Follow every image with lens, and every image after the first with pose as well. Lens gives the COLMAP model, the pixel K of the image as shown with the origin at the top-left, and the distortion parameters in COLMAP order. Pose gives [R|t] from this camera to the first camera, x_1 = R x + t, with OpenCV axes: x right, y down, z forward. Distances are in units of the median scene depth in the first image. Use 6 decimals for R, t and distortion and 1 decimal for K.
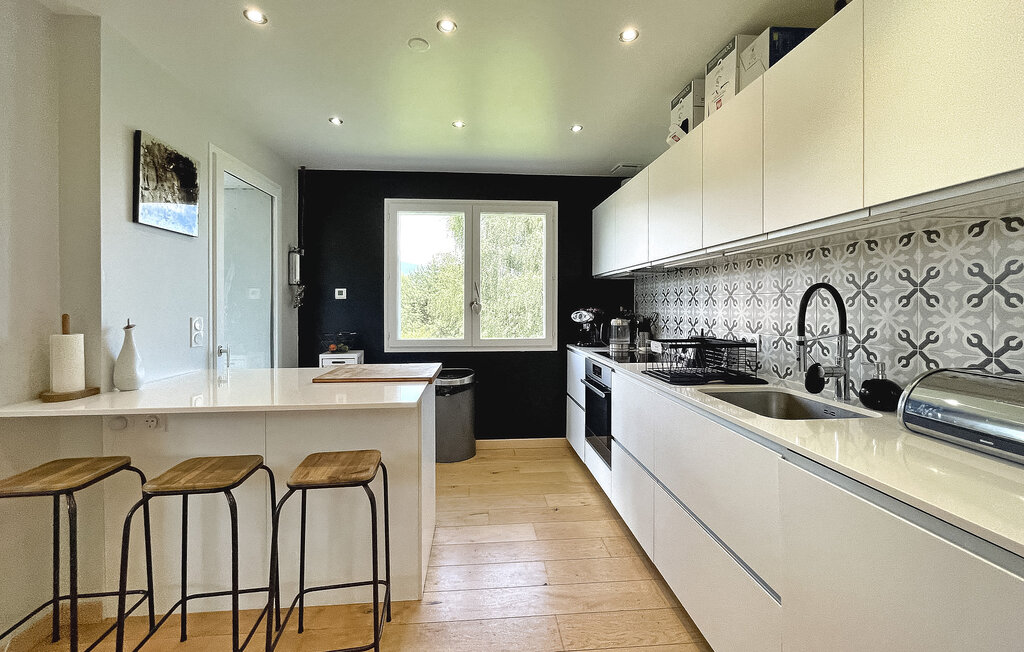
lens RADIAL K [[424.7, 0, 511.9], [0, 424.7, 321.5], [0, 0, 1]] dist [0.001508, 0.000198]
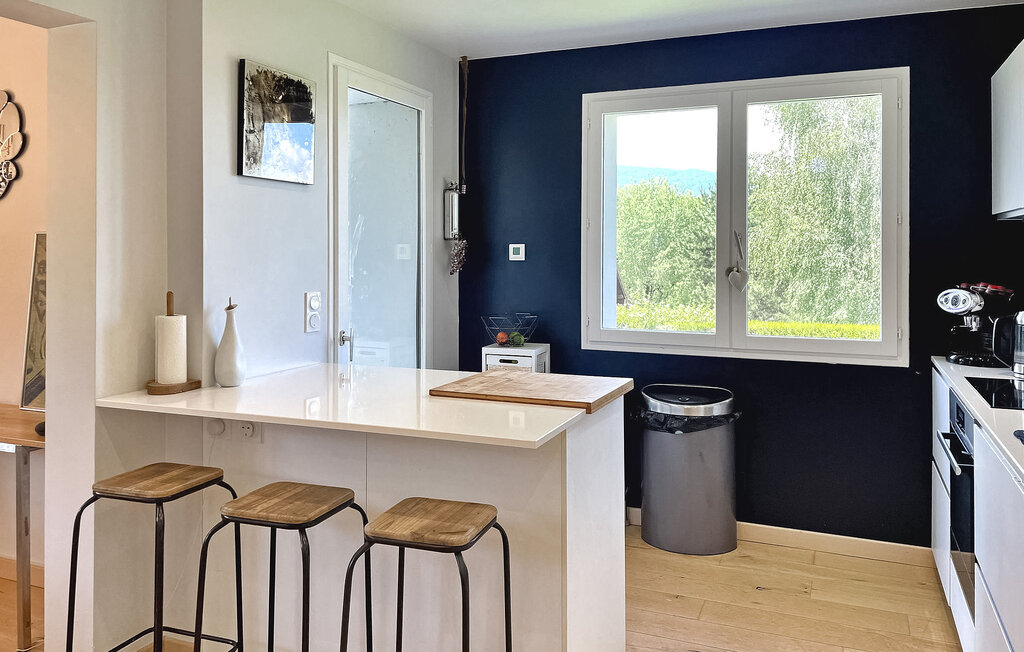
lens RADIAL K [[807.3, 0, 512.5], [0, 807.3, 285.1], [0, 0, 1]] dist [0.053601, -0.004713]
pose [[0.886517, 0.022447, -0.462151, 0.217693], [-0.020180, 0.999748, 0.009848, -0.043335], [0.462255, 0.000596, 0.886747, -0.087306]]
